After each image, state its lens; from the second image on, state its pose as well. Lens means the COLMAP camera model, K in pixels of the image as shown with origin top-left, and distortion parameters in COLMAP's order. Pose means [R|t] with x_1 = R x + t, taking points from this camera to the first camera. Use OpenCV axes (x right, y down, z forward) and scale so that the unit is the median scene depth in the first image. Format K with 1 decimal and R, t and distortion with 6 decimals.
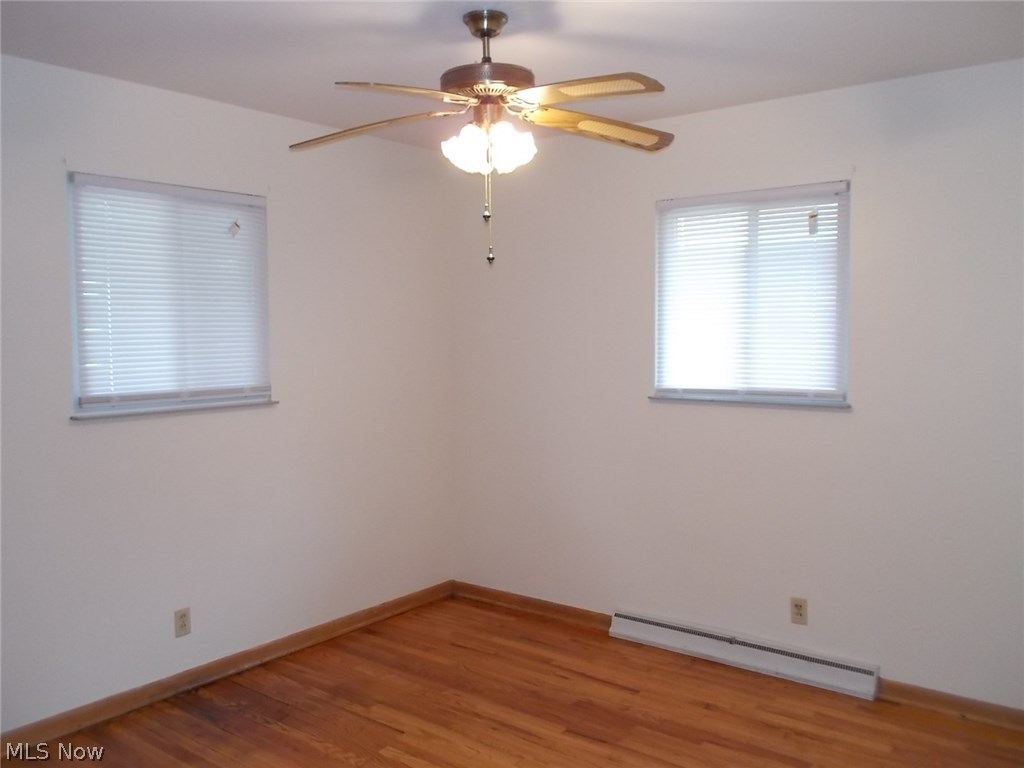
lens RADIAL K [[891.6, 0, 502.0], [0, 891.6, 386.3], [0, 0, 1]] dist [0.063206, -0.092308]
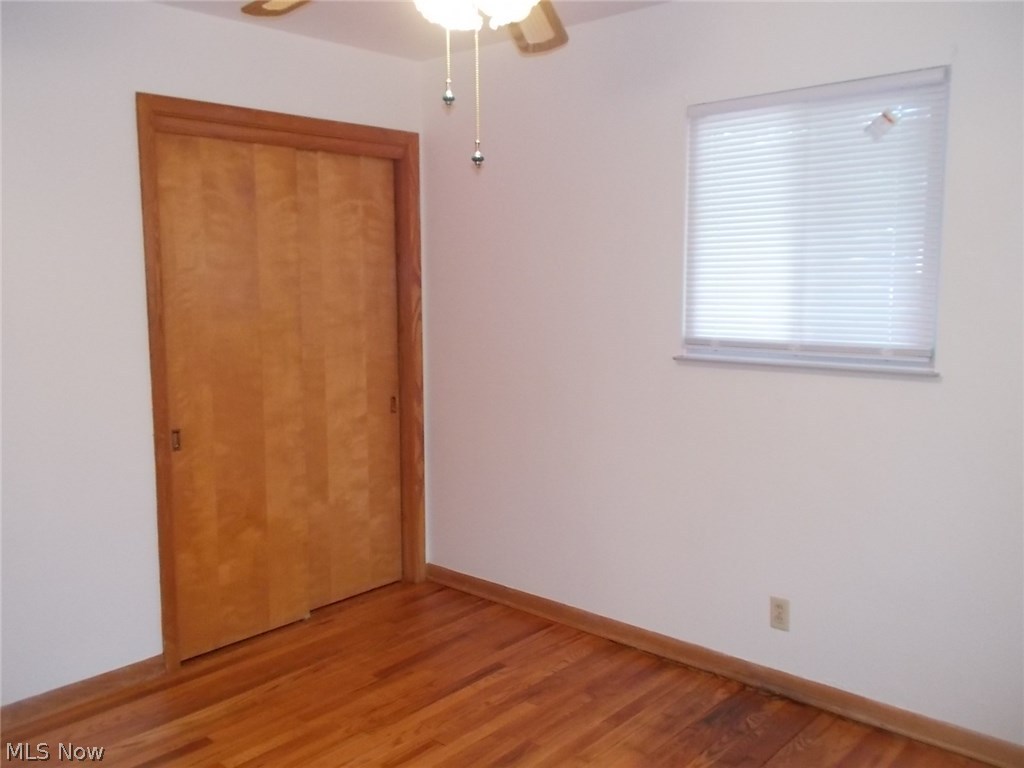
lens RADIAL K [[891.6, 0, 501.0], [0, 891.6, 382.6], [0, 0, 1]] dist [0.063206, -0.092308]
pose [[-0.078392, 0.122141, -0.989412, 0.485754], [-0.058622, 0.990184, 0.126881, -0.047598], [0.995198, 0.067948, -0.070462, 0.790446]]
